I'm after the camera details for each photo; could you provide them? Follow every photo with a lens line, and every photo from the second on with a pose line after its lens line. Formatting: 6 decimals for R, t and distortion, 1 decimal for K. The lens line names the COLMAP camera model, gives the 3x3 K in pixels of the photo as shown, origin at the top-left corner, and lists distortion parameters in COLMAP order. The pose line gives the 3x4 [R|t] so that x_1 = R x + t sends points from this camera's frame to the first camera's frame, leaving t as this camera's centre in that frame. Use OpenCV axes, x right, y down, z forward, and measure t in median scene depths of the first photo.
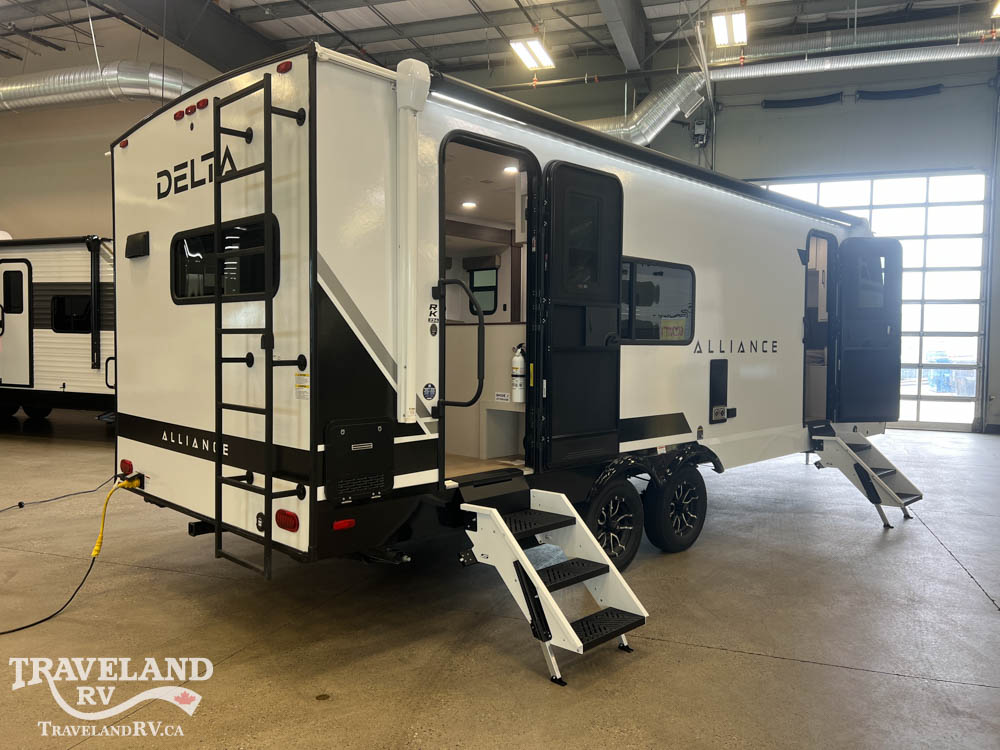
lens RADIAL K [[756.3, 0, 502.5], [0, 756.3, 368.9], [0, 0, 1]] dist [0.023734, -0.002317]
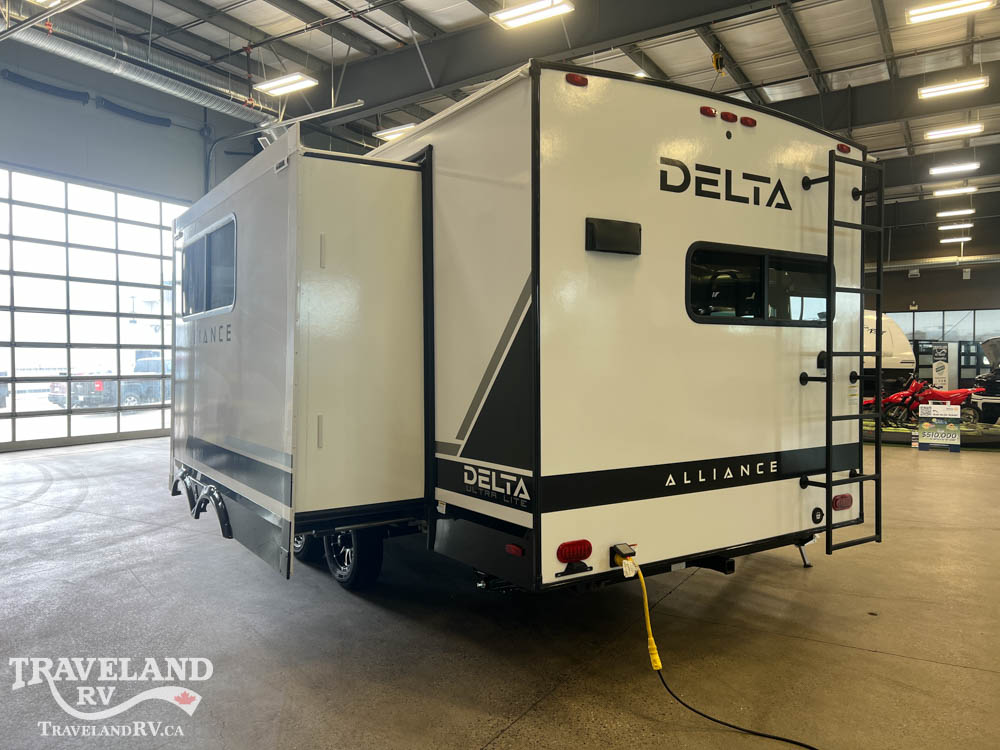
lens RADIAL K [[756.3, 0, 502.5], [0, 756.3, 368.9], [0, 0, 1]] dist [0.023734, -0.002317]
pose [[0.199775, -0.028367, 0.979431, -1.341055], [0.040142, 0.998979, 0.020746, -0.059178], [-0.979019, 0.035172, 0.200710, 1.058090]]
